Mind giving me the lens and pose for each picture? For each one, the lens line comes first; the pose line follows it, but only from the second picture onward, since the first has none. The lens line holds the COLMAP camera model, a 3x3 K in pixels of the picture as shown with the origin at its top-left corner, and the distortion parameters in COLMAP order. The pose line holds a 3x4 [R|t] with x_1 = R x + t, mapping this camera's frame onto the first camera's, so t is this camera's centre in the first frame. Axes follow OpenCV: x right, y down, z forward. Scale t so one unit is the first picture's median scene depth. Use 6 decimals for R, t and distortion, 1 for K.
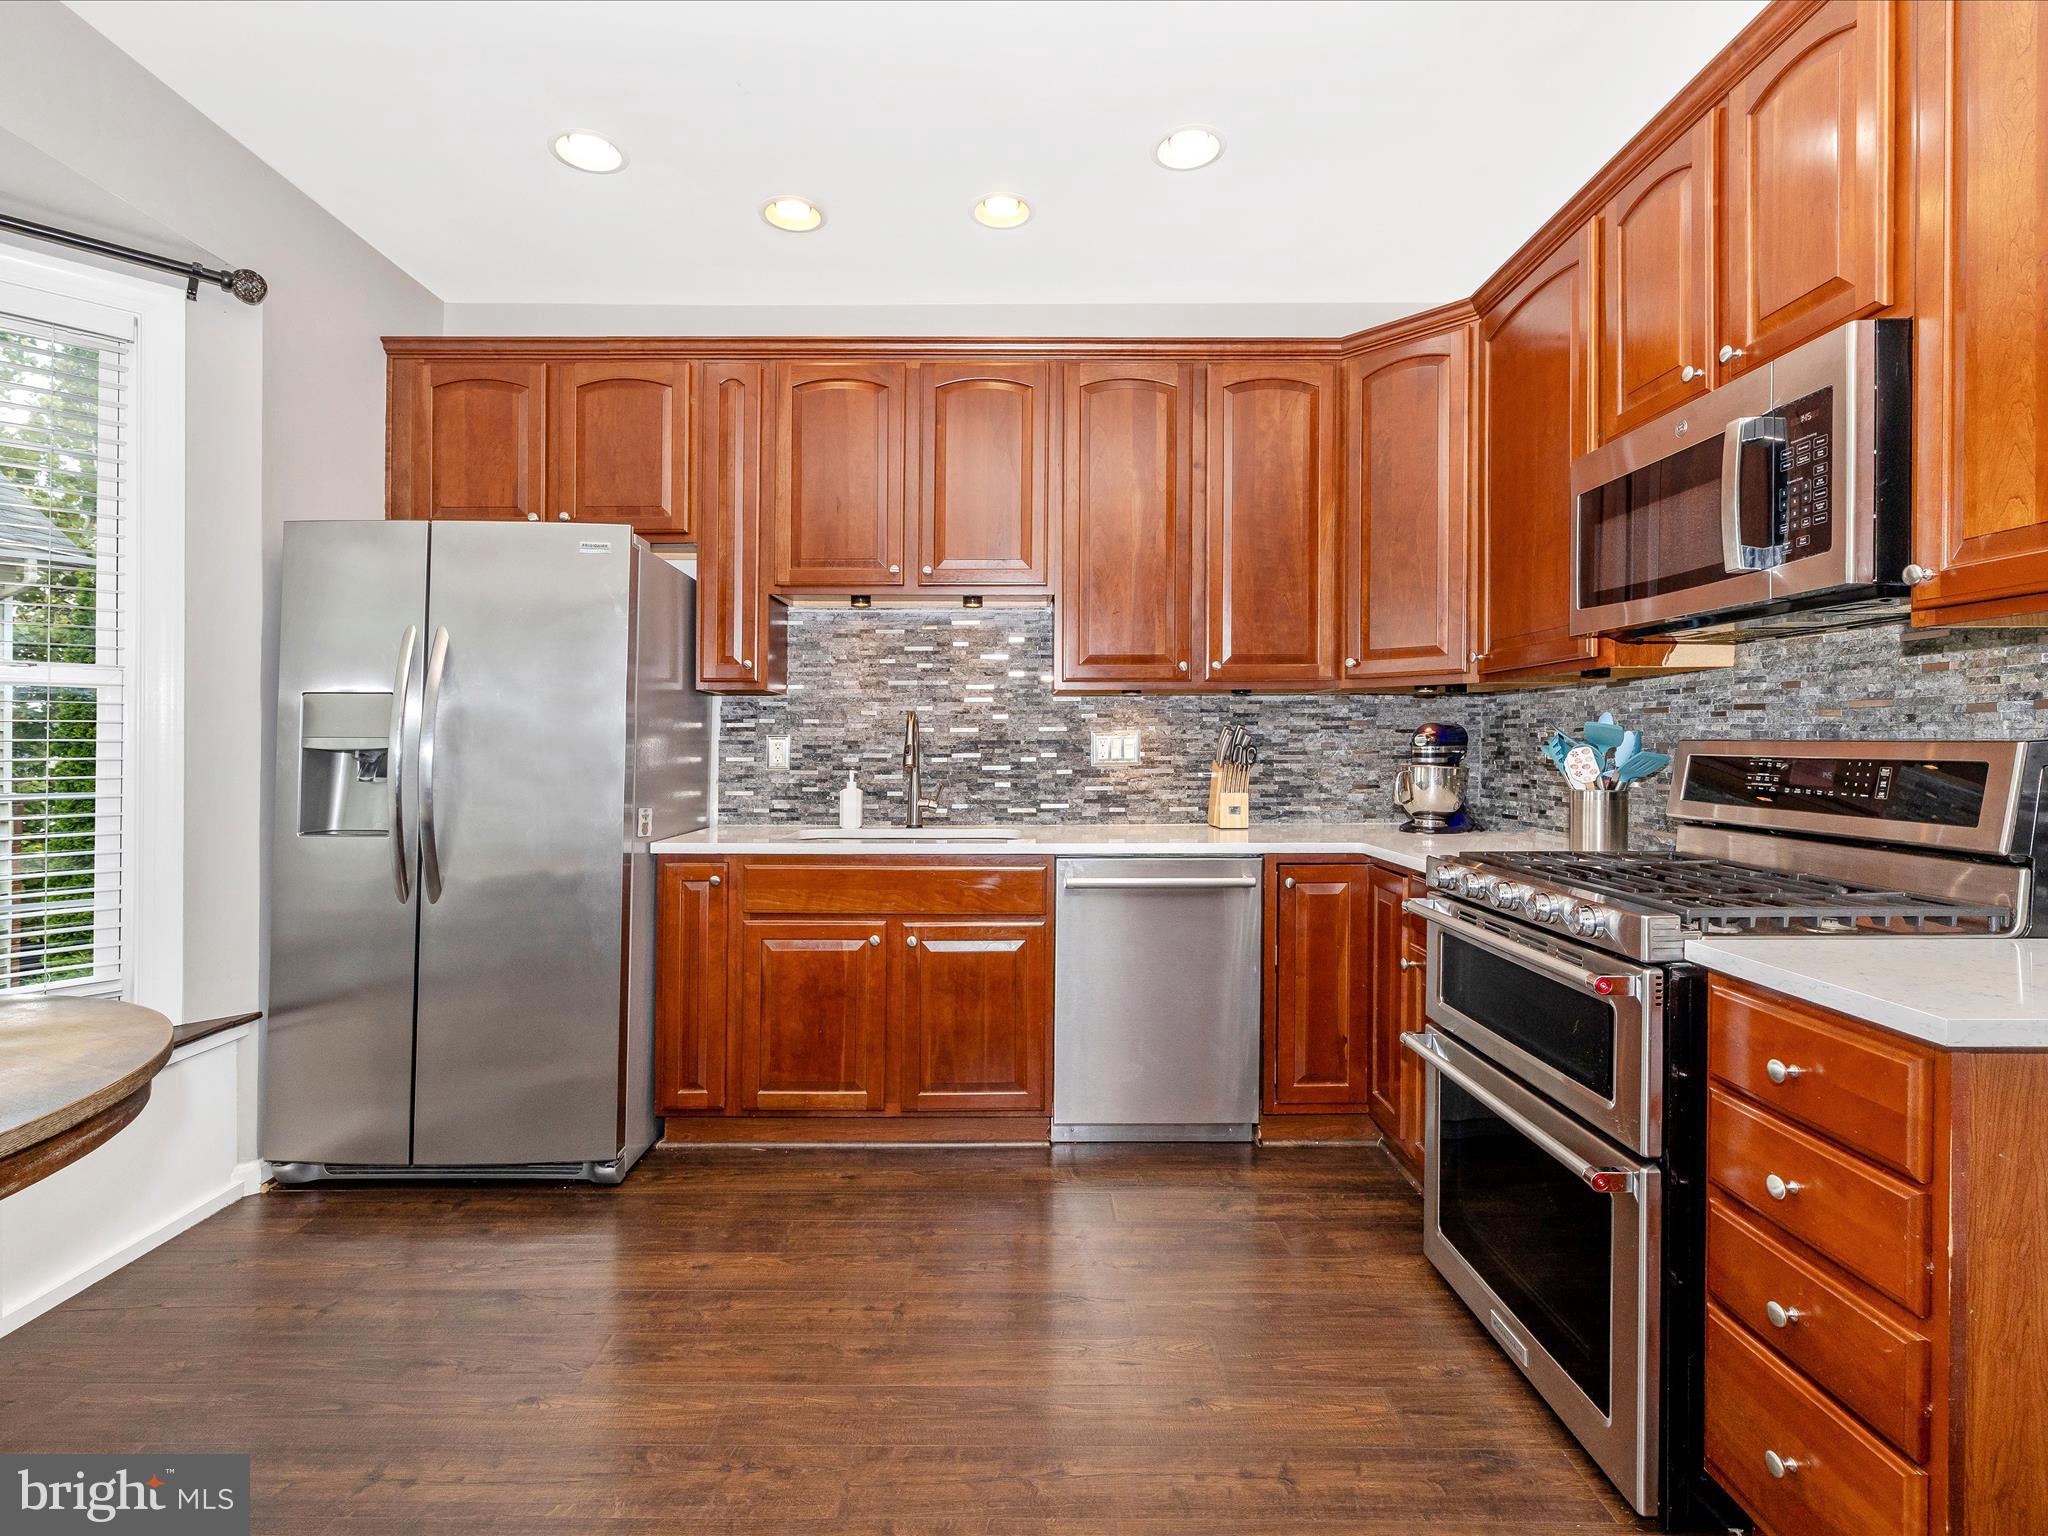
lens RADIAL K [[969.3, 0, 1021.8], [0, 969.3, 746.5], [0, 0, 1]] dist [-0.016489, 0.001285]
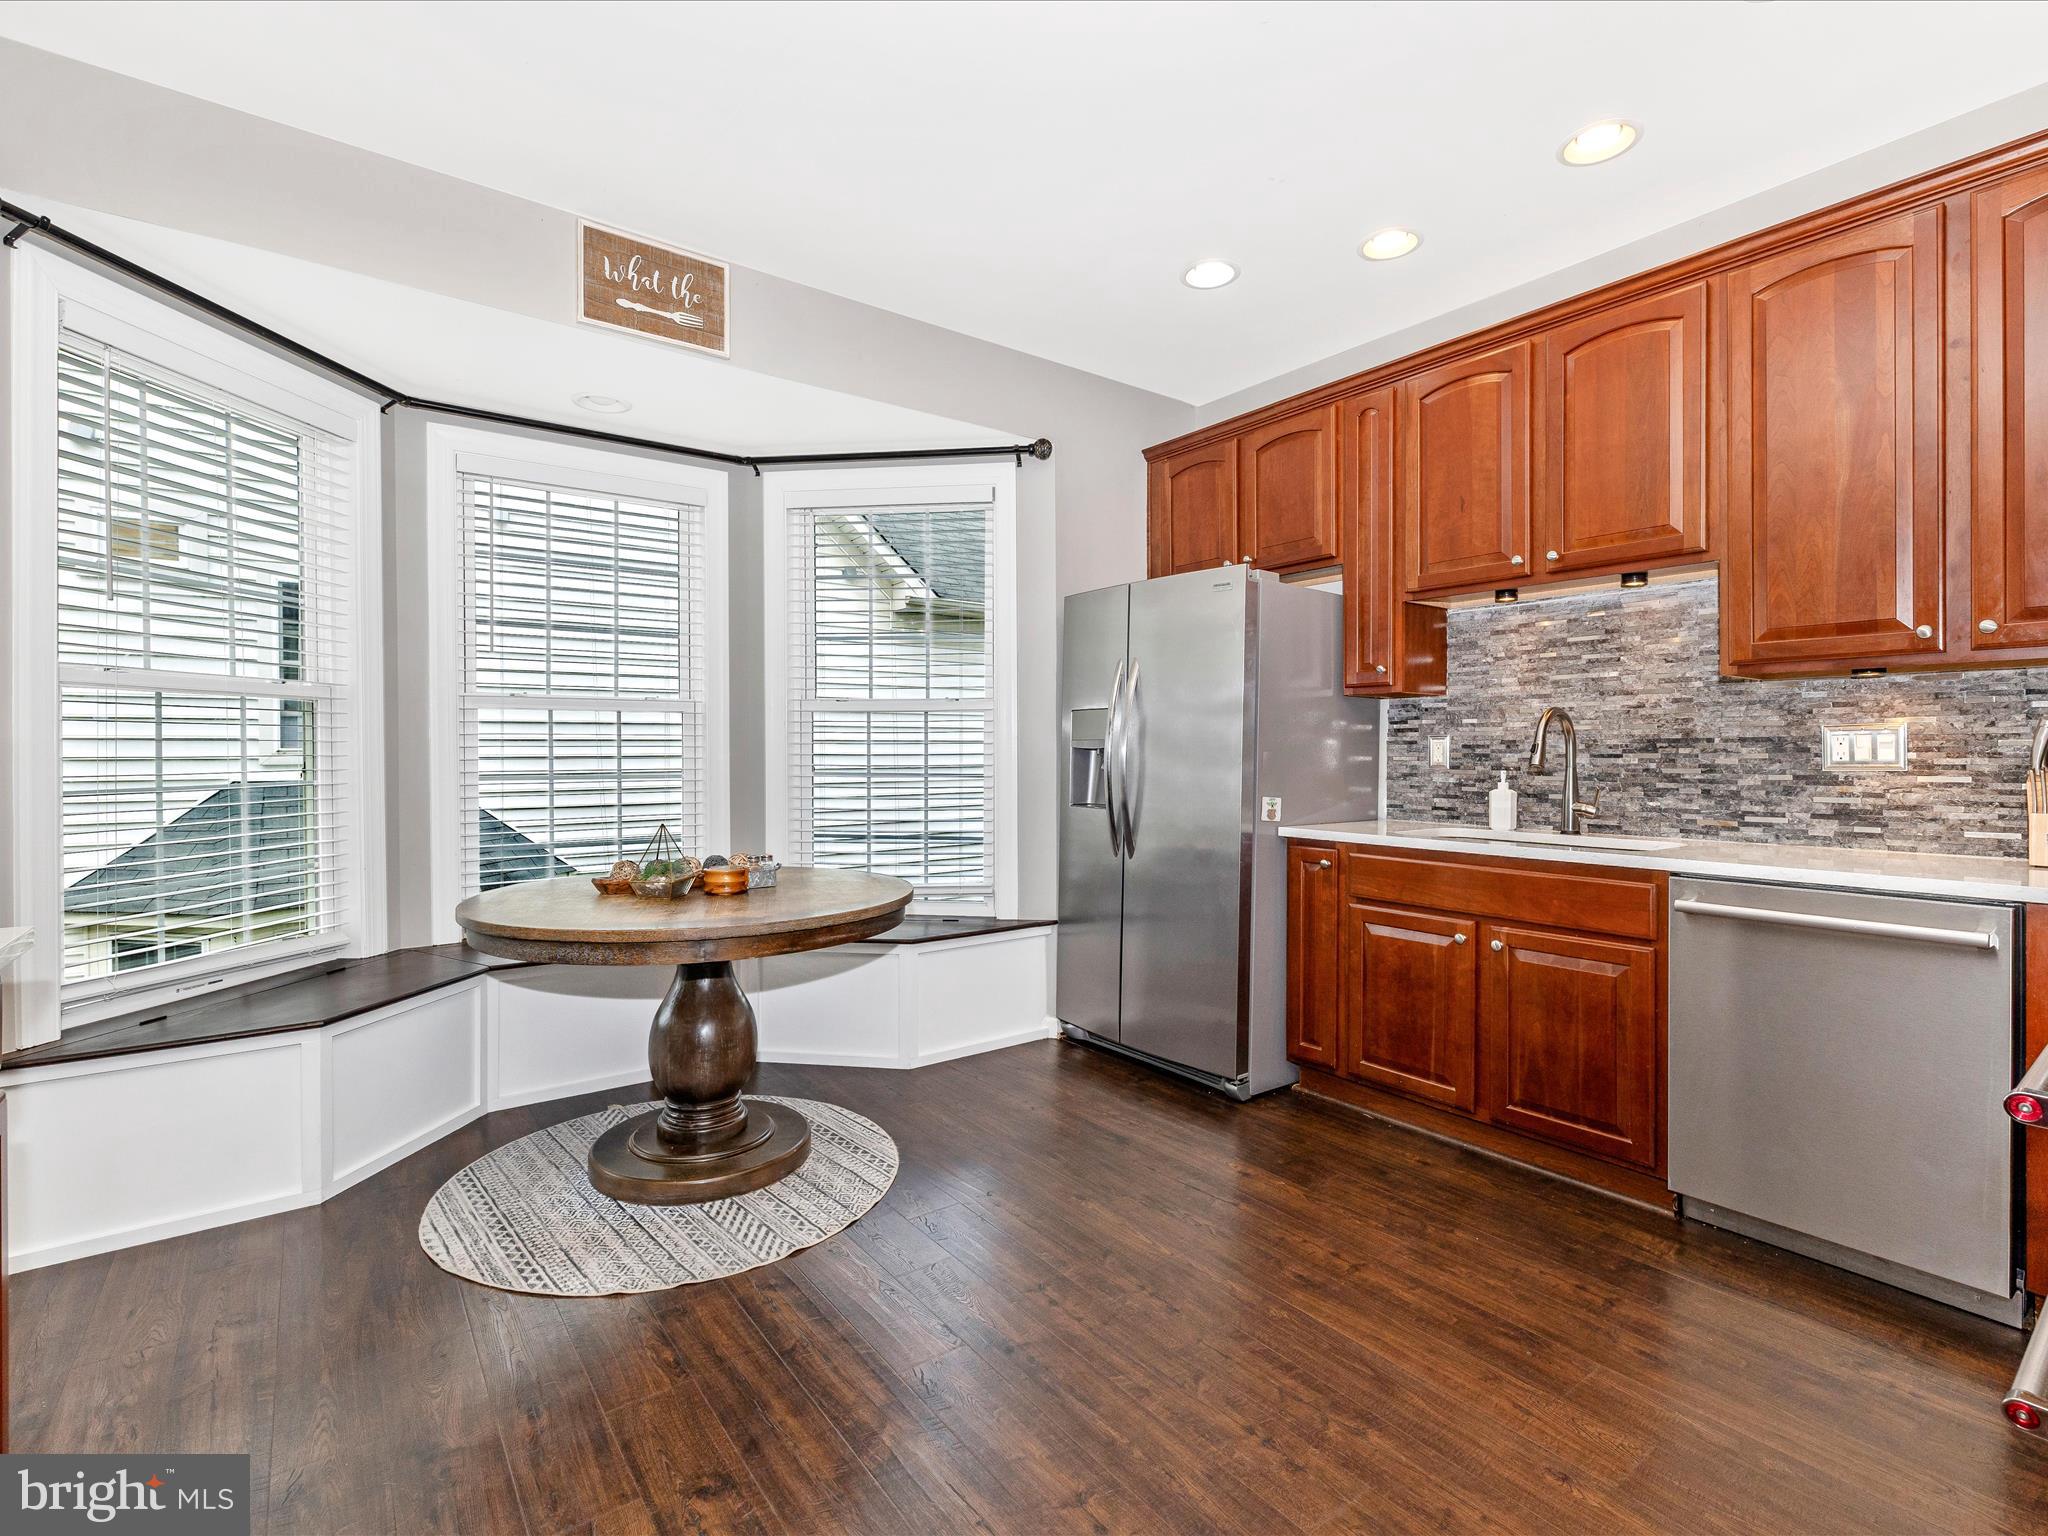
lens RADIAL K [[969.3, 0, 1017.4], [0, 969.3, 756.2], [0, 0, 1]] dist [-0.016489, 0.001285]
pose [[0.580431, 0.005172, -0.814293, 0.340848], [-0.000503, 0.999982, 0.005992, 0.004894], [0.814309, -0.003068, 0.580423, 0.043059]]
